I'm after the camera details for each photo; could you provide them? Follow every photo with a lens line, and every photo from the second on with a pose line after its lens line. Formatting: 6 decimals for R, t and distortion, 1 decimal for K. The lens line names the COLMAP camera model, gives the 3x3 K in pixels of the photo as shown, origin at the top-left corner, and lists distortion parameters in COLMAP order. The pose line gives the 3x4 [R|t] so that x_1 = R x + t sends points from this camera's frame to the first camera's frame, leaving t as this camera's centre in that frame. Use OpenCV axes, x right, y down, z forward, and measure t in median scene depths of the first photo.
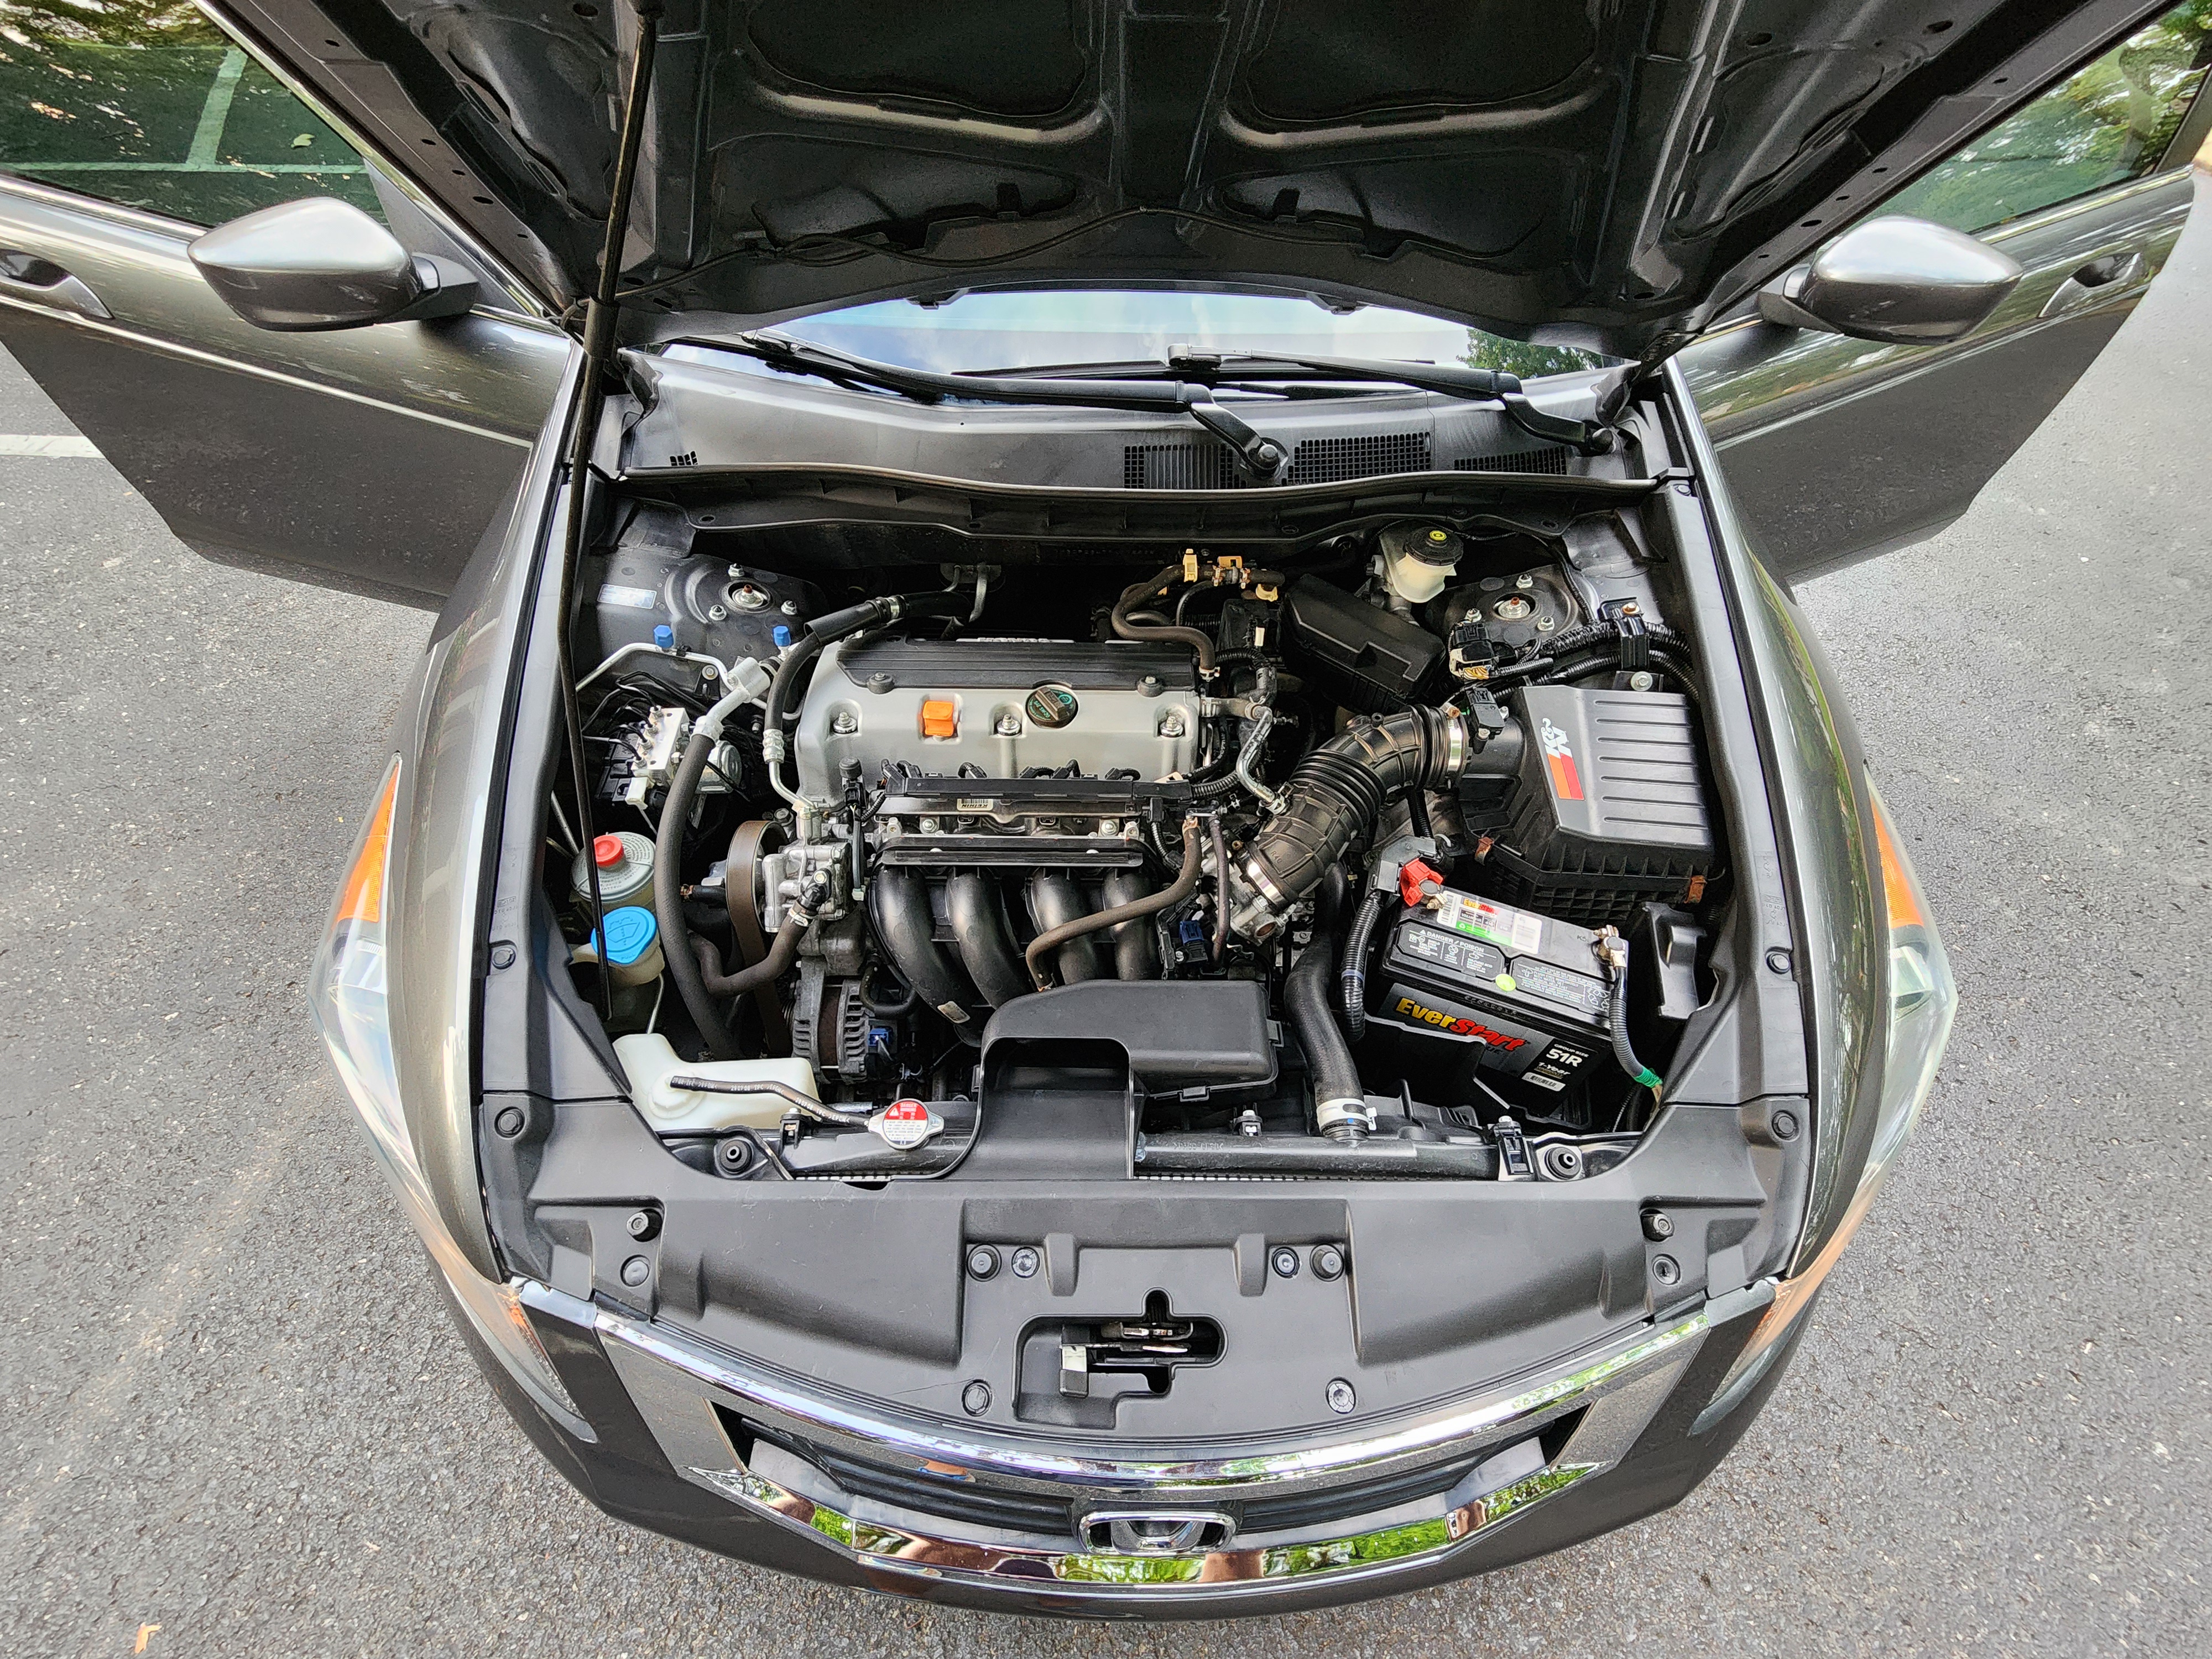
lens RADIAL K [[906.1, 0, 1106.0], [0, 906.1, 829.5], [0, 0, 1]] dist [-0.003006, 0.000033]
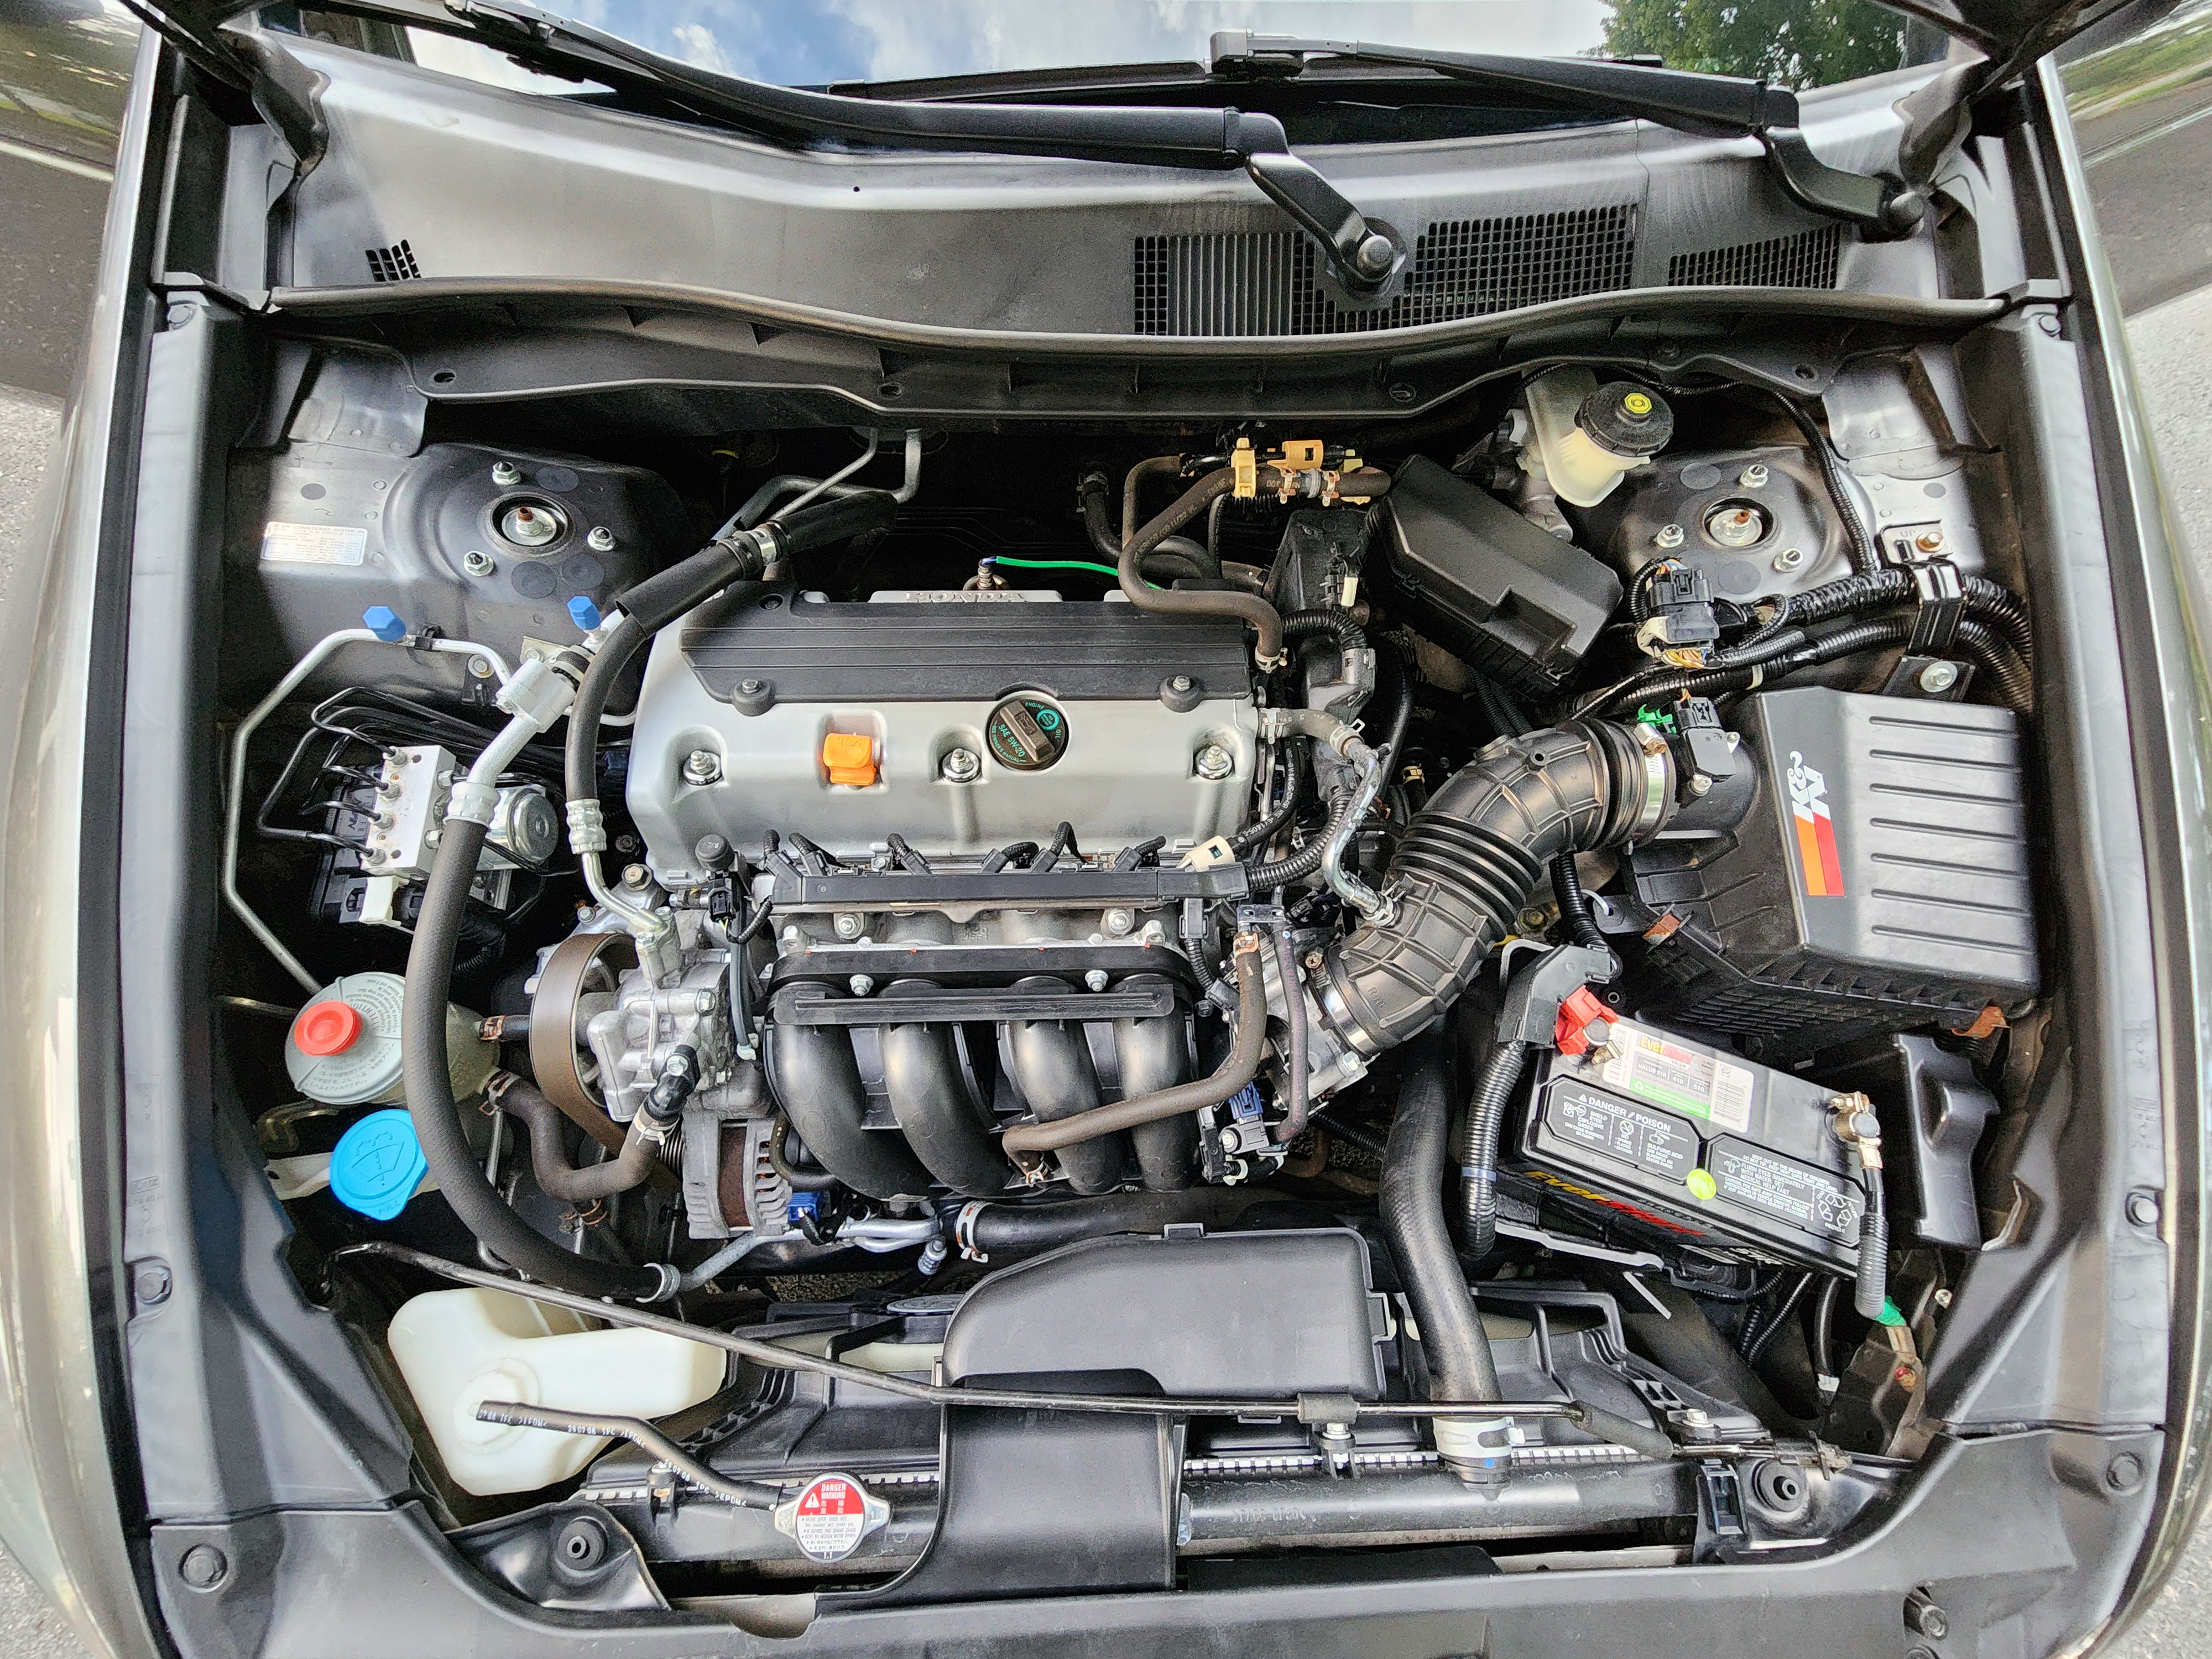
lens RADIAL K [[906.1, 0, 1106.0], [0, 906.1, 829.5], [0, 0, 1]] dist [-0.003006, 0.000033]
pose [[0.999602, -0.016190, 0.023097, -0.020074], [0.008977, 0.958887, 0.283646, -0.248166], [-0.026740, -0.283326, 0.958651, 0.366800]]
